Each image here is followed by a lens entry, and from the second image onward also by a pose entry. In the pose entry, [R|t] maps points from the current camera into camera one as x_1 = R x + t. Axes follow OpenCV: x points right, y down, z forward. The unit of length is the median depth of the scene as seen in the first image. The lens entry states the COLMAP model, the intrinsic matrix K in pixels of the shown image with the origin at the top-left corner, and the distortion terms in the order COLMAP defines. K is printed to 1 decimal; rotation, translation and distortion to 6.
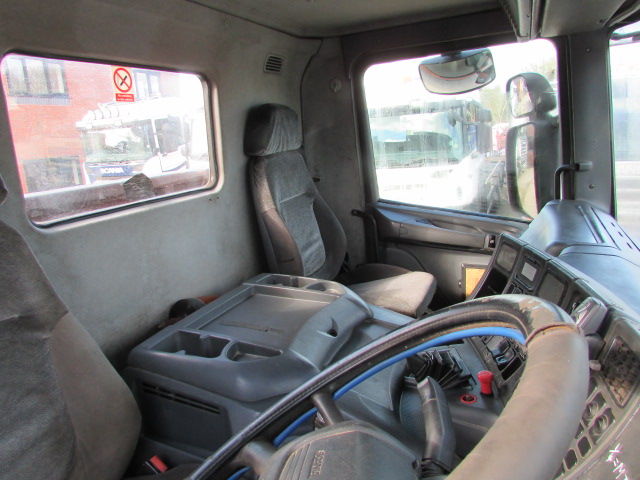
lens RADIAL K [[464.0, 0, 319.6], [0, 464.0, 222.7], [0, 0, 1]] dist [-0.006278, -0.001343]
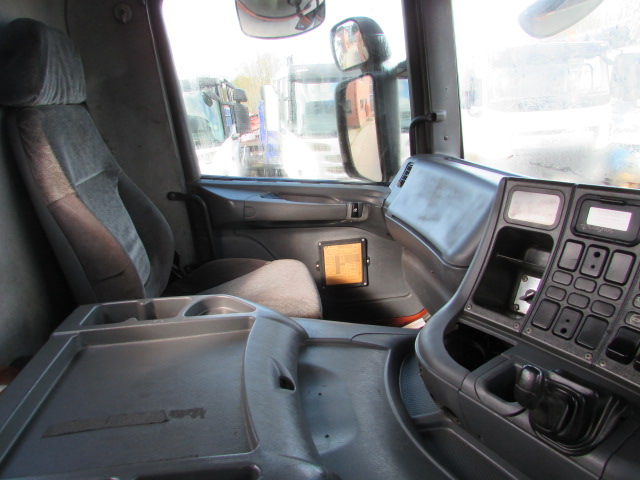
lens RADIAL K [[464.0, 0, 319.6], [0, 464.0, 222.7], [0, 0, 1]] dist [-0.006278, -0.001343]
pose [[0.846373, -0.130397, 0.516380, -0.118897], [0.121440, 0.991274, 0.051271, 0.011148], [-0.518560, 0.019315, 0.854823, 0.284835]]
